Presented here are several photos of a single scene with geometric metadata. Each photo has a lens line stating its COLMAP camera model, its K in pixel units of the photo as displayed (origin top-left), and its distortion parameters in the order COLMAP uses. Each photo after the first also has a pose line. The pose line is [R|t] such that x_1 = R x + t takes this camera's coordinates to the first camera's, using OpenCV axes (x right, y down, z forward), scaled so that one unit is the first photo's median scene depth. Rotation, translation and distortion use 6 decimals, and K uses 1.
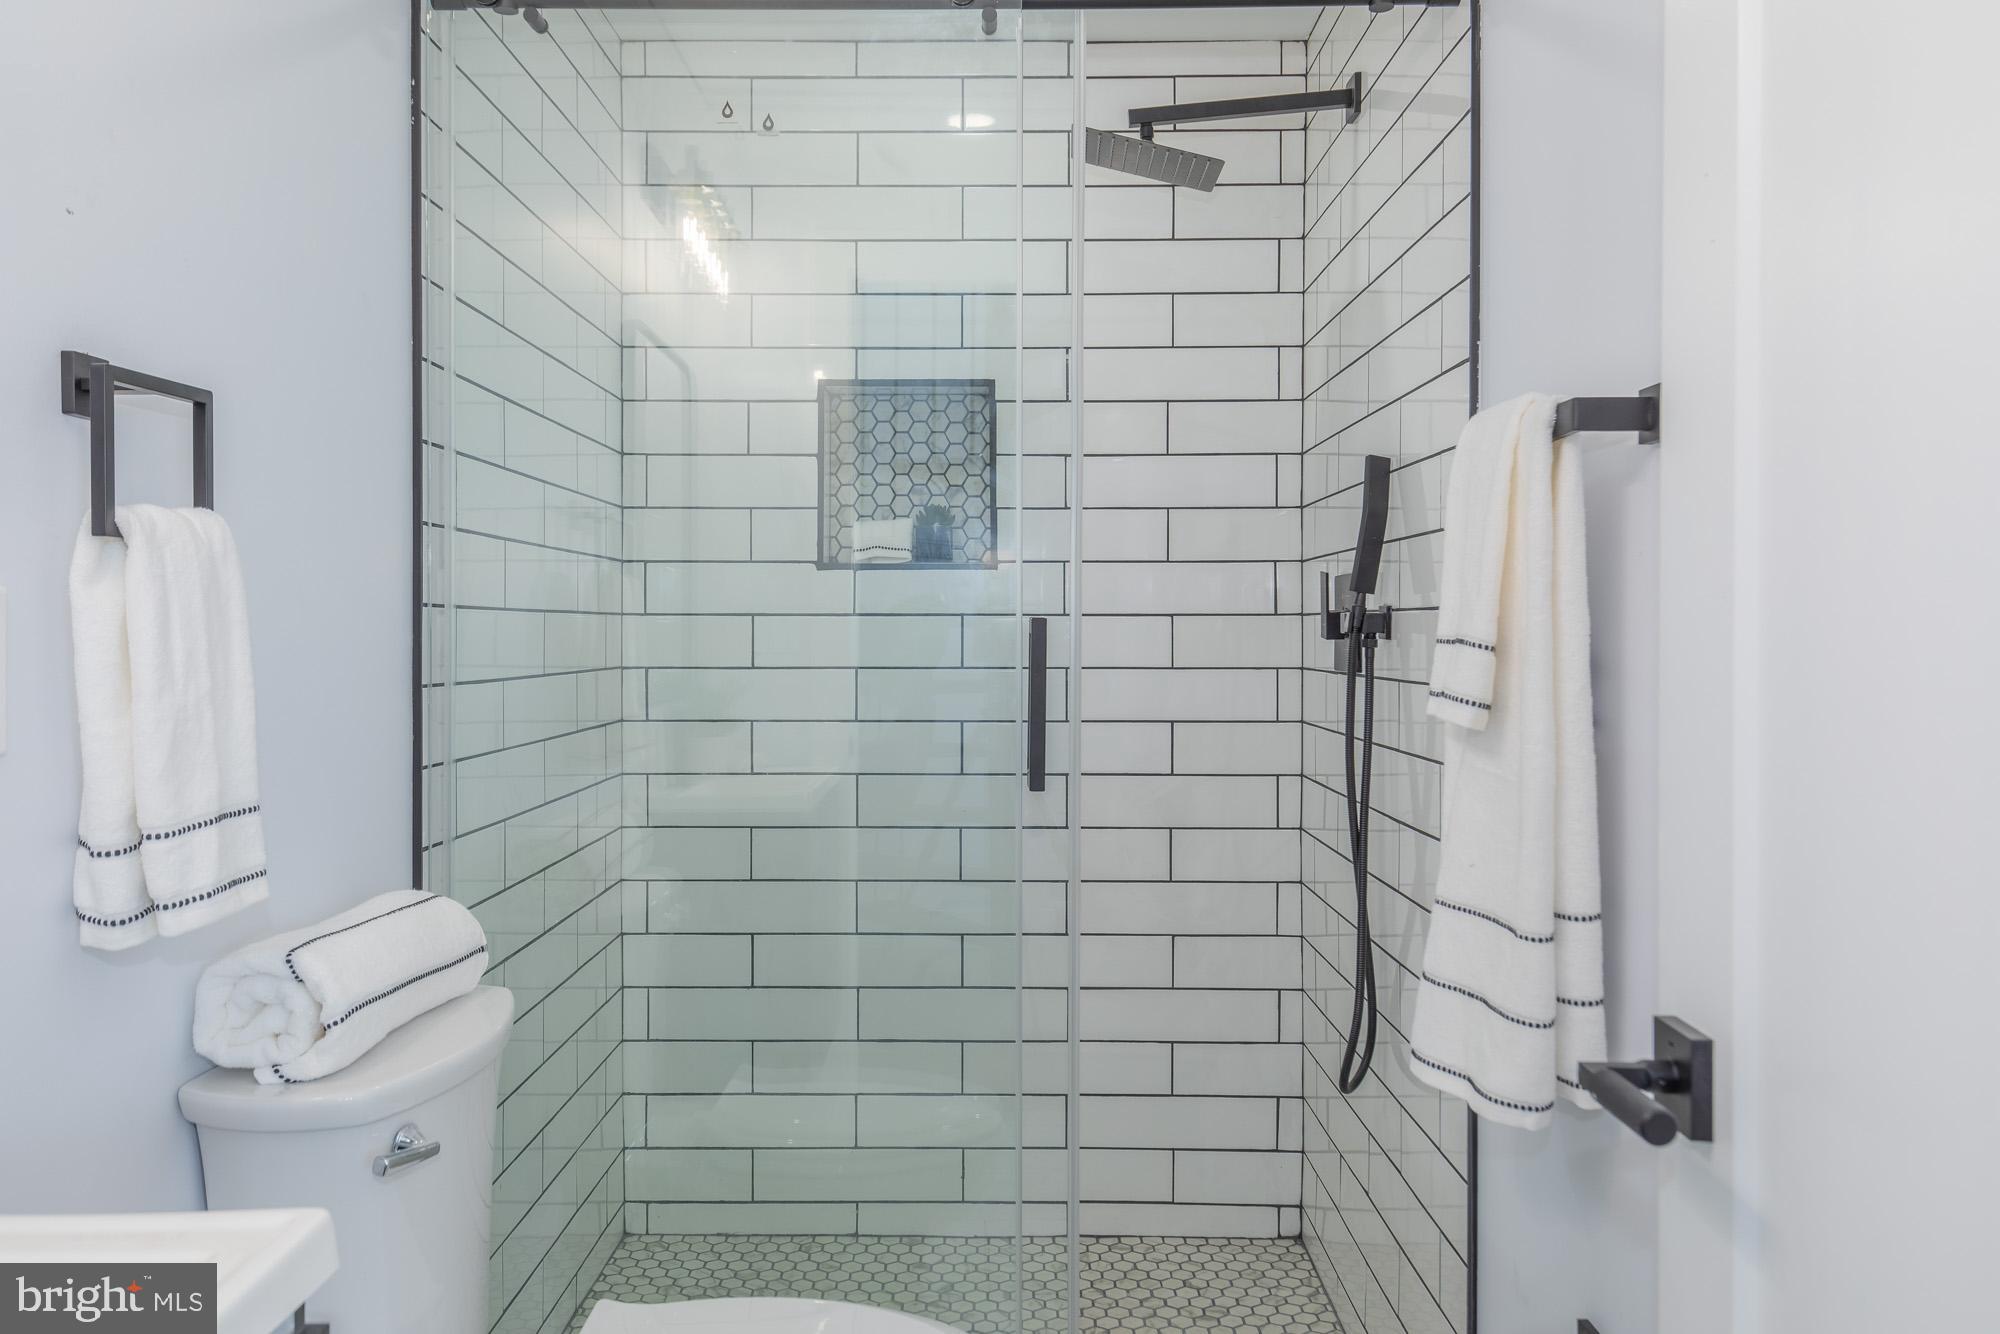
lens RADIAL K [[1593.0, 0, 998.0], [0, 1593.0, 661.7], [0, 0, 1]] dist [0.027261, -0.013469]
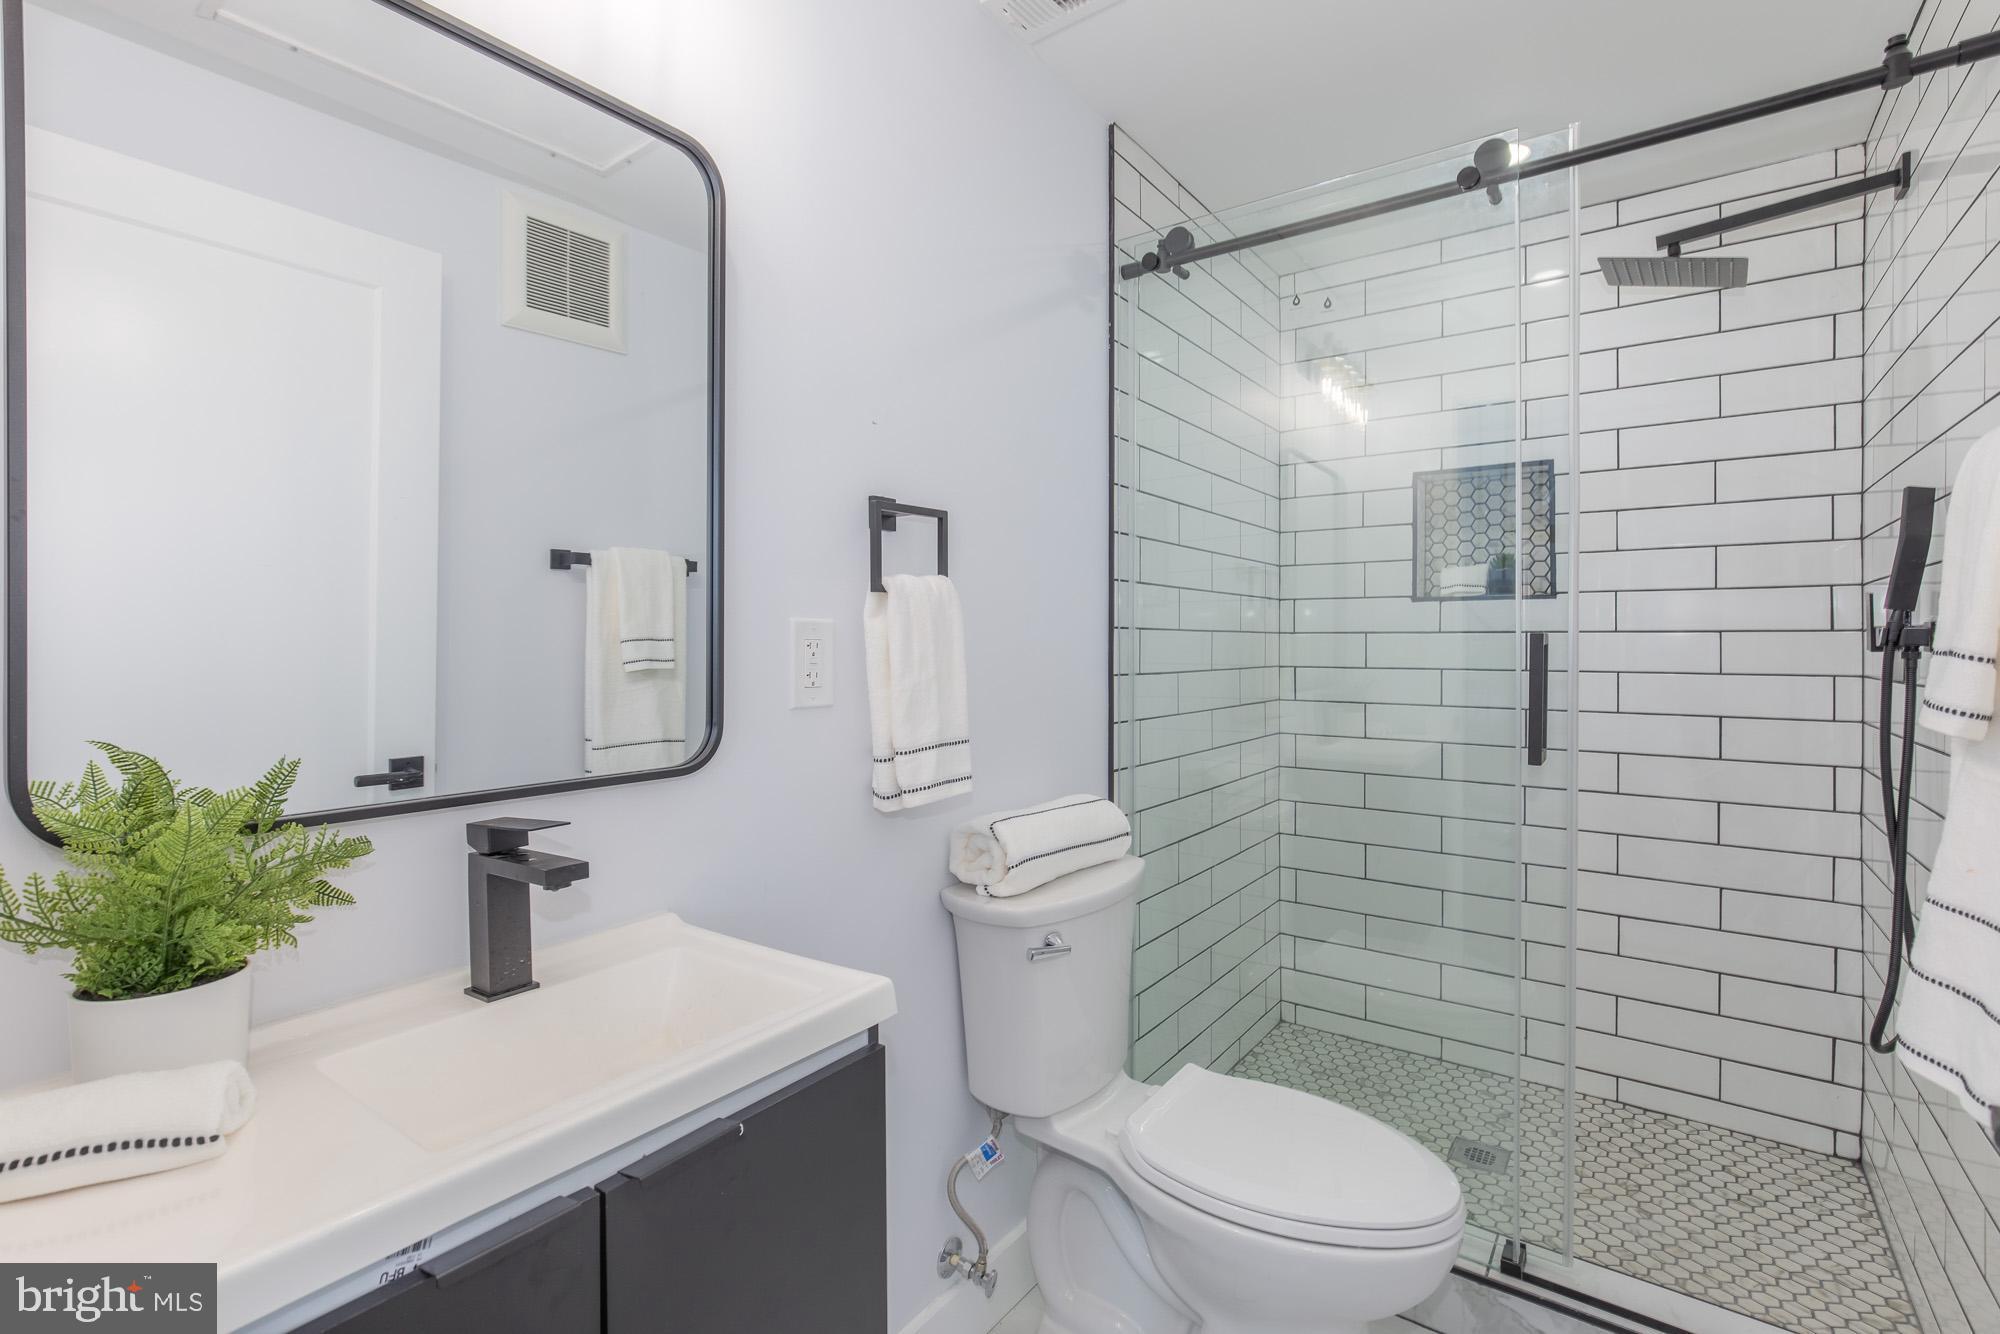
lens RADIAL K [[926.4, 0, 998.9], [0, 926.4, 651.4], [0, 0, 1]] dist [-0.018041, 0.008919]
pose [[0.805038, 0.006361, -0.593189, 0.095600], [-0.012833, 0.999895, -0.006694, -0.001389], [0.593084, 0.013001, 0.805036, 0.097857]]
